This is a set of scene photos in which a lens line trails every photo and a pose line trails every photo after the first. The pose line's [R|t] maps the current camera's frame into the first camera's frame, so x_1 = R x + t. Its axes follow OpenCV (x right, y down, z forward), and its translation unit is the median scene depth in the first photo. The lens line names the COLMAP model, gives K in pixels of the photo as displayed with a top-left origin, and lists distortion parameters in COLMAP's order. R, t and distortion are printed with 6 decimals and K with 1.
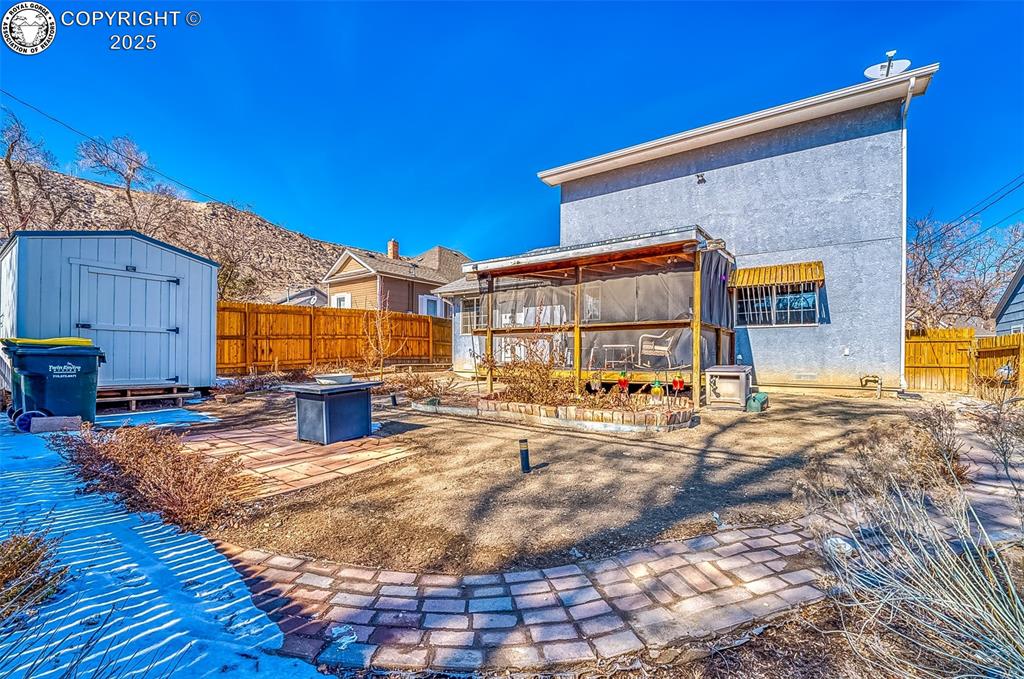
lens RADIAL K [[418.7, 0, 510.5], [0, 418.7, 354.4], [0, 0, 1]] dist [-0.000690, -0.000041]
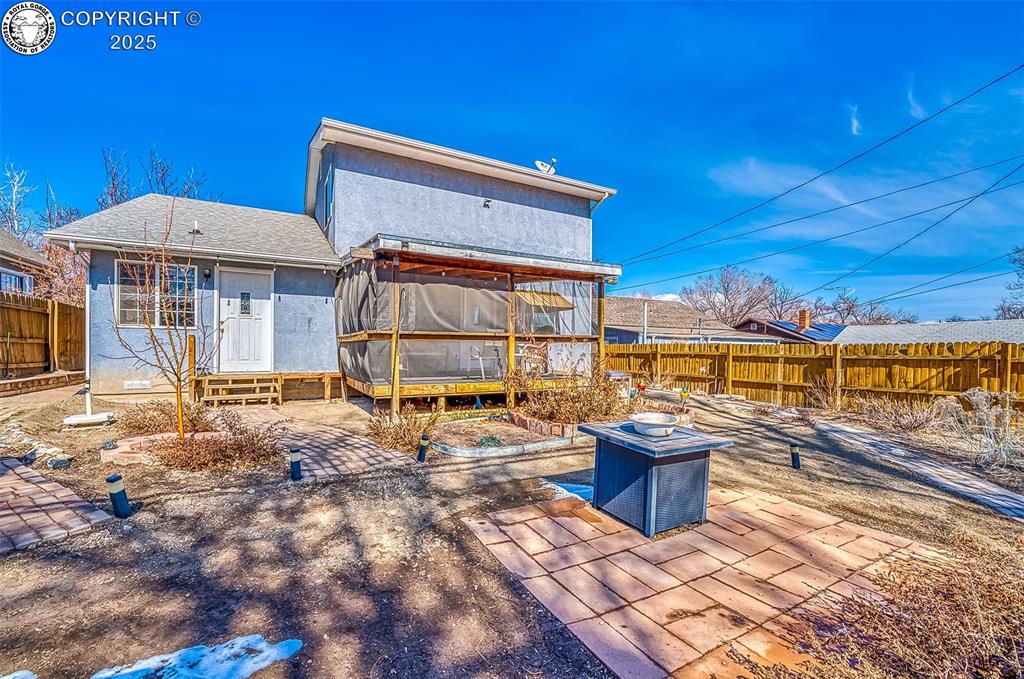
lens RADIAL K [[418.7, 0, 510.5], [0, 418.7, 354.4], [0, 0, 1]] dist [-0.000690, -0.000041]
pose [[0.457524, -0.013497, 0.889095, -0.503291], [-0.000377, 0.999882, 0.015373, -0.028176], [-0.889197, -0.007369, 0.457464, 0.405888]]
